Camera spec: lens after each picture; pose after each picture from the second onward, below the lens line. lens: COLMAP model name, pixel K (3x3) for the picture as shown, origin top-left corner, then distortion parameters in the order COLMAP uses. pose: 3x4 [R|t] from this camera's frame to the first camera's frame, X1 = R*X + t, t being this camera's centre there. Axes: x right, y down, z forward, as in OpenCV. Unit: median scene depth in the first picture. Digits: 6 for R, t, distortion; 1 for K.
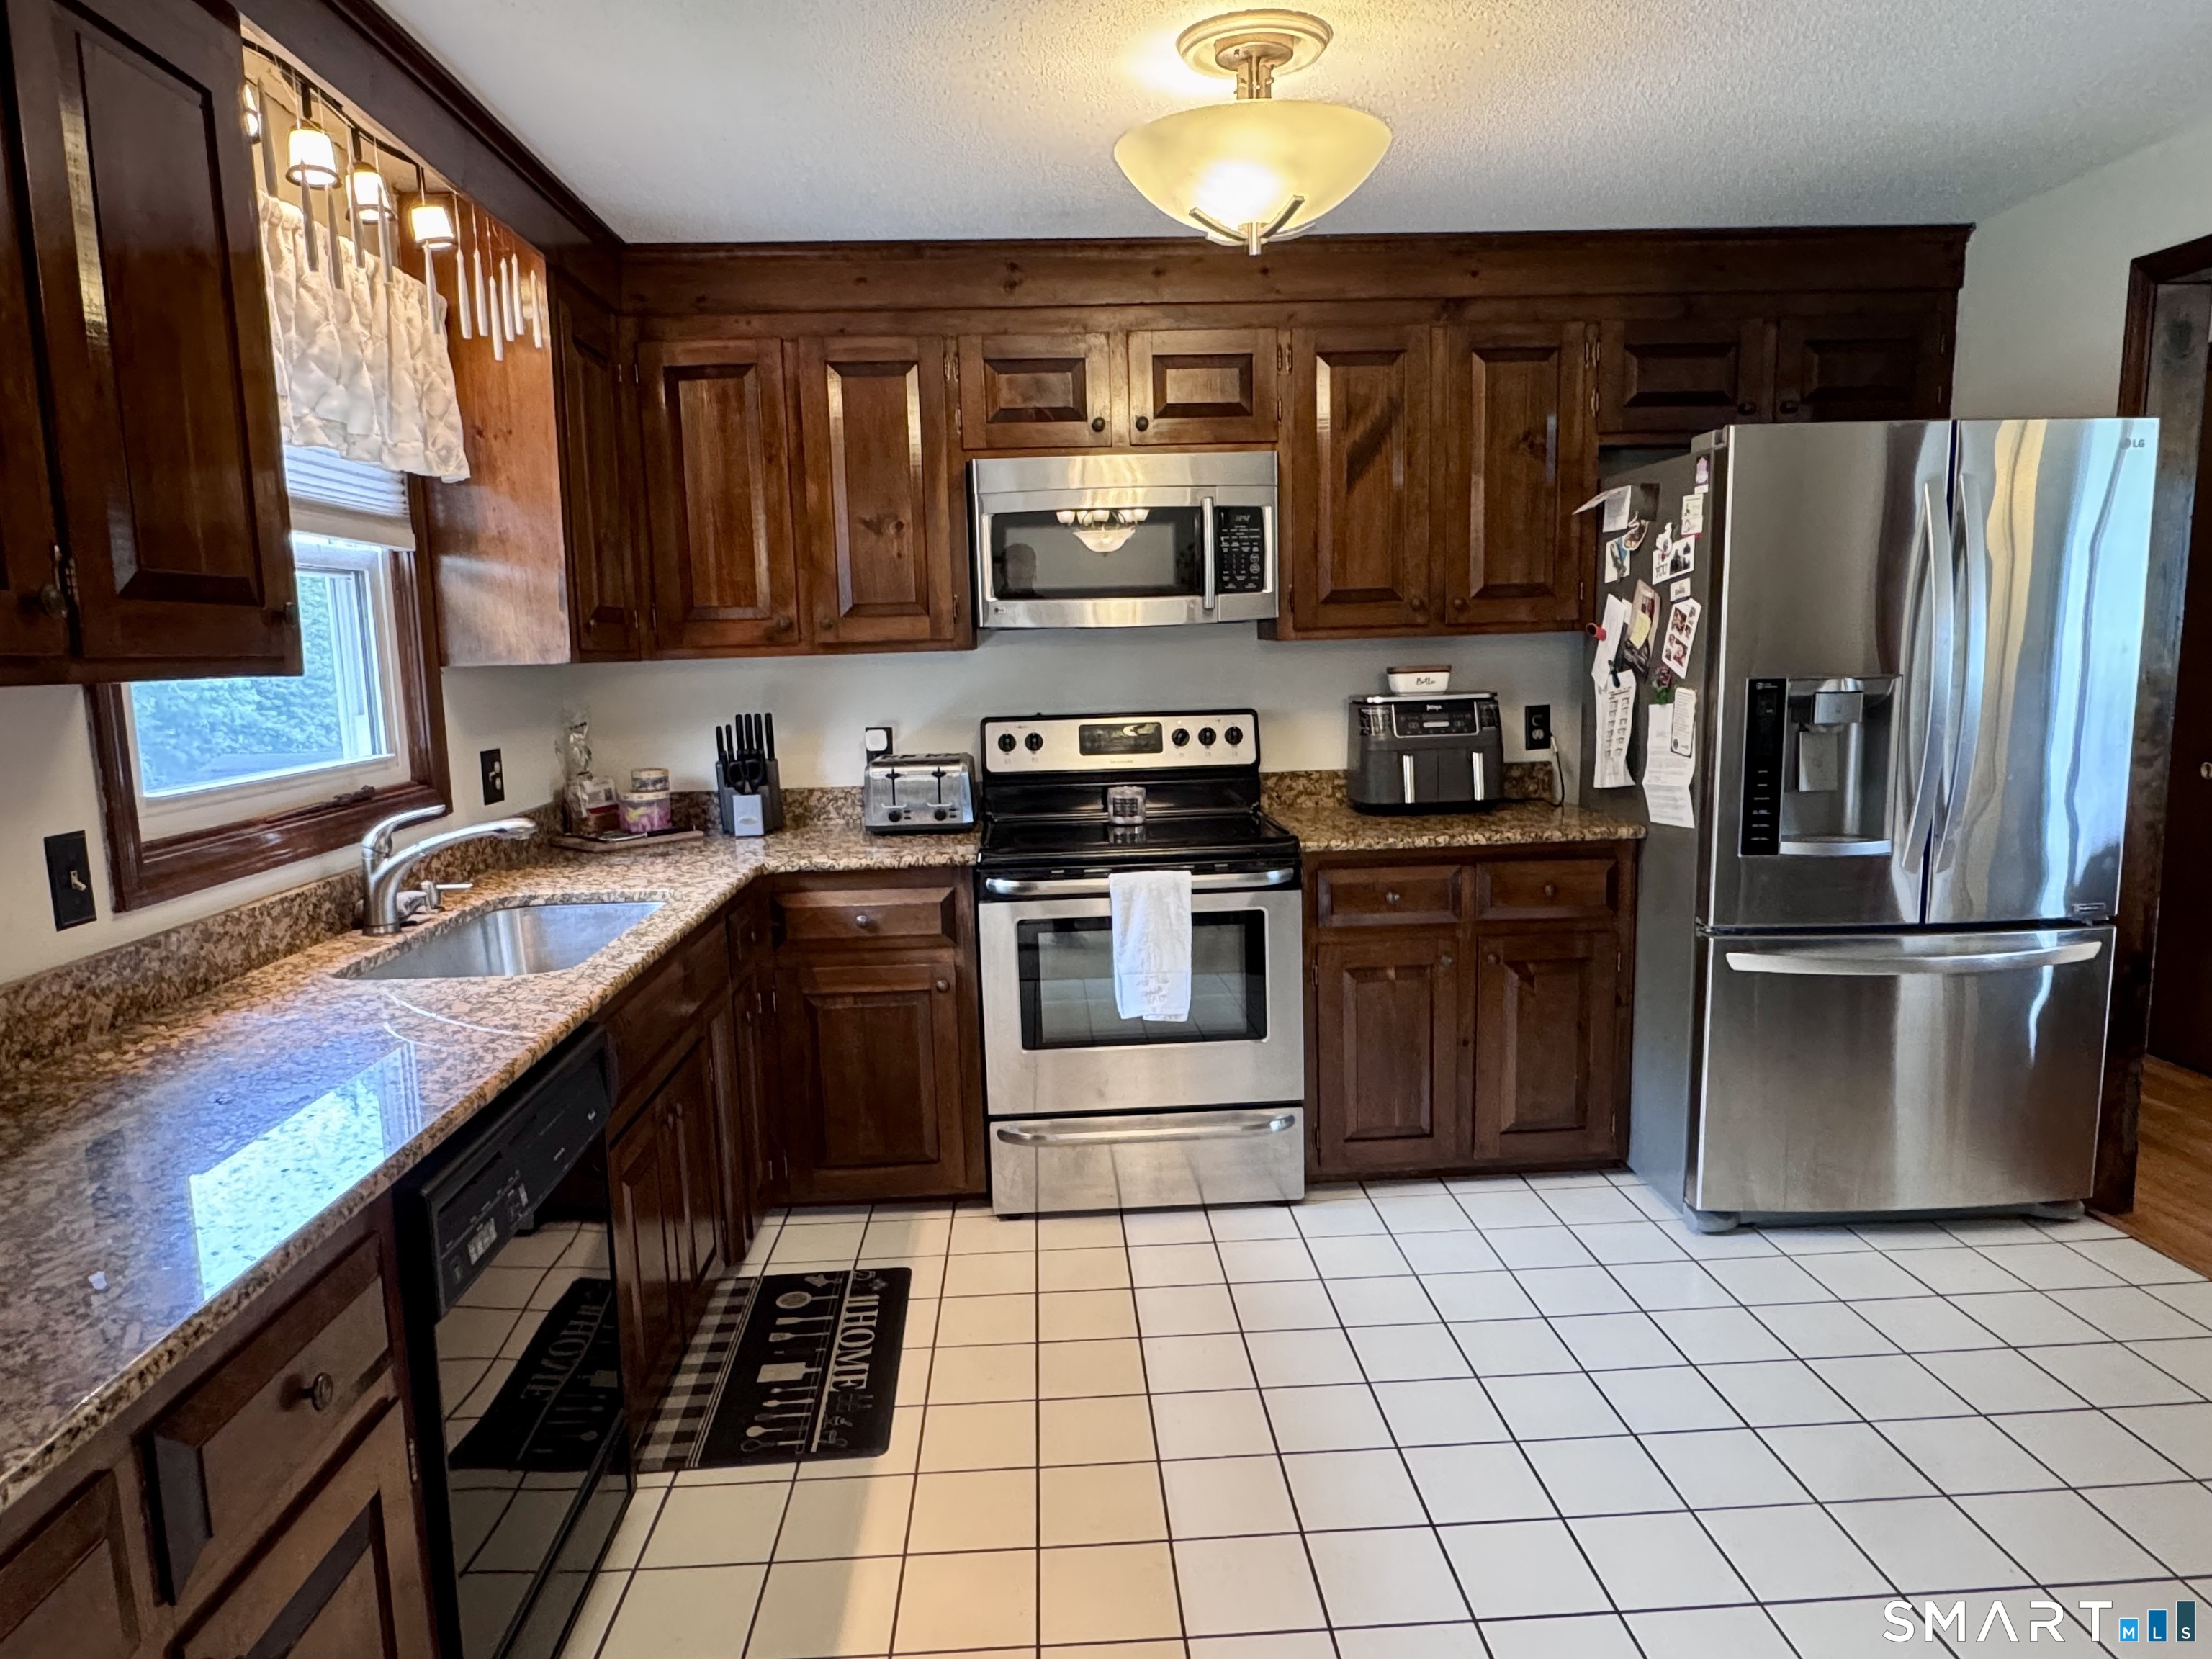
lens RADIAL K [[1352.6, 0, 1064.2], [0, 1352.6, 819.4], [0, 0, 1]] dist [0.002788, 0.000043]
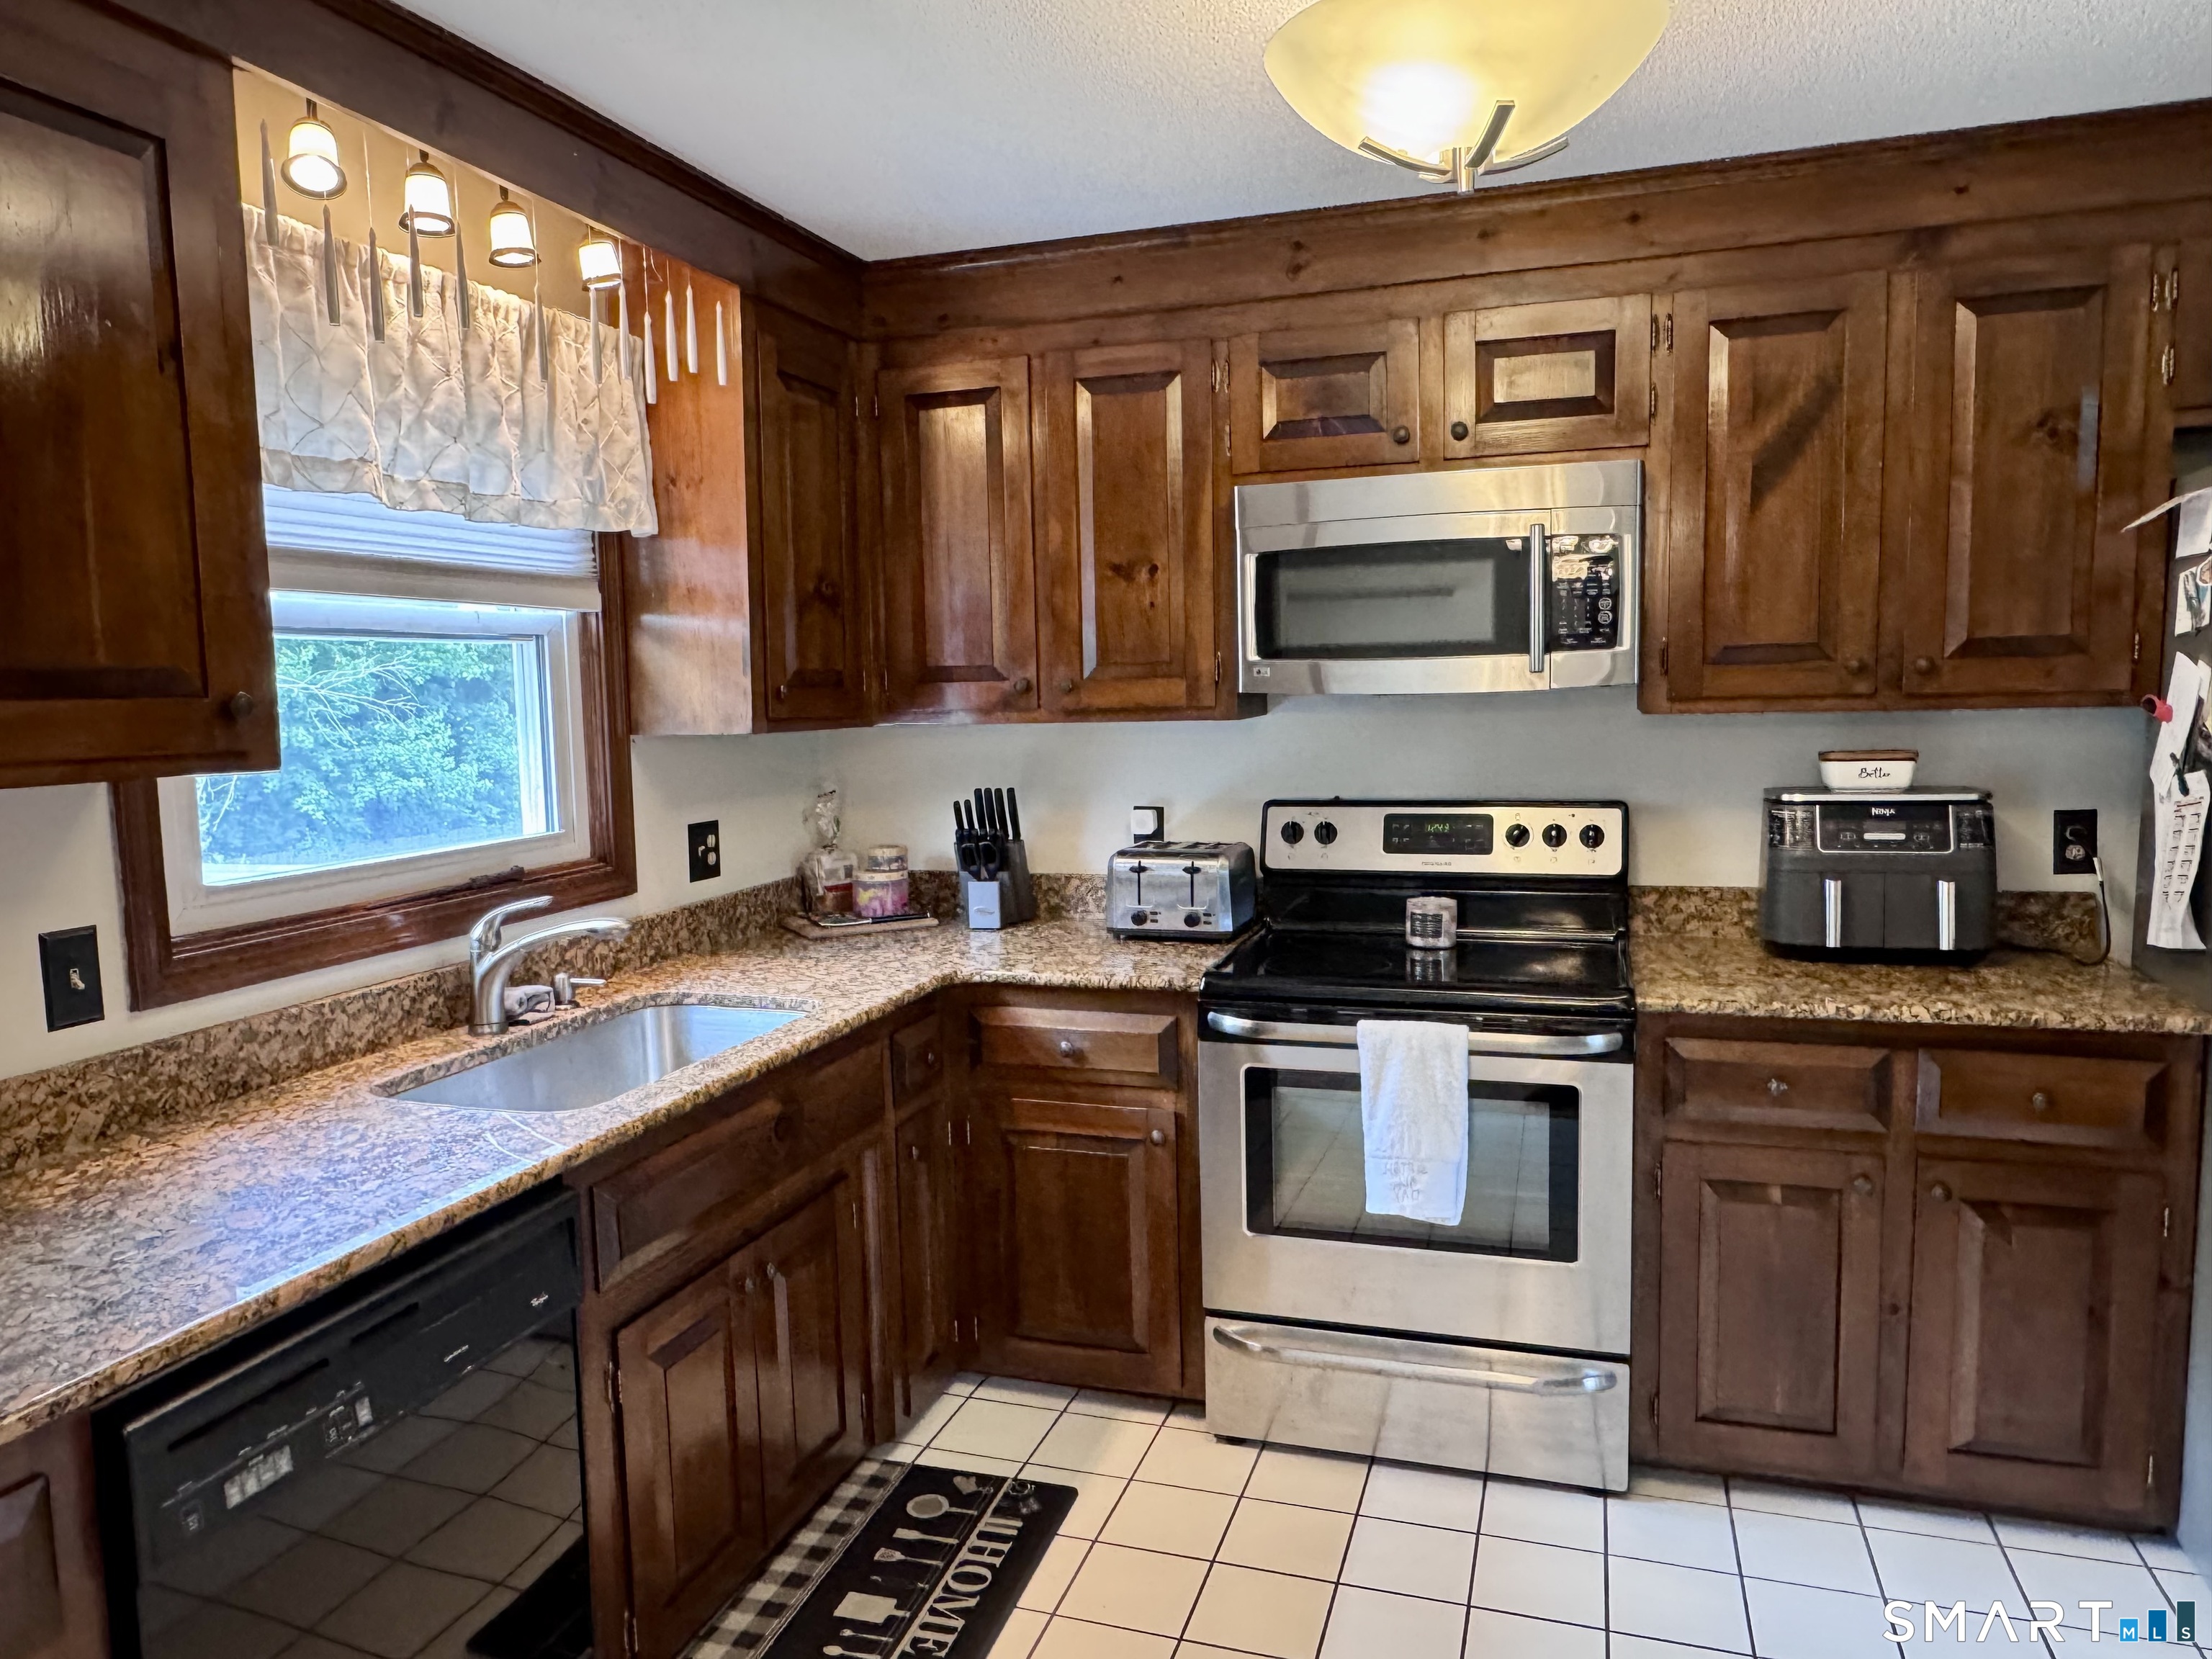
lens RADIAL K [[1450.1, 0, 1085.1], [0, 1450.1, 821.2], [0, 0, 1]] dist [-0.005266, 0.005661]
pose [[0.934040, 0.041516, -0.354748, 0.165881], [-0.050353, 0.998608, -0.015710, -0.048818], [0.353602, 0.032536, 0.934830, 0.166111]]
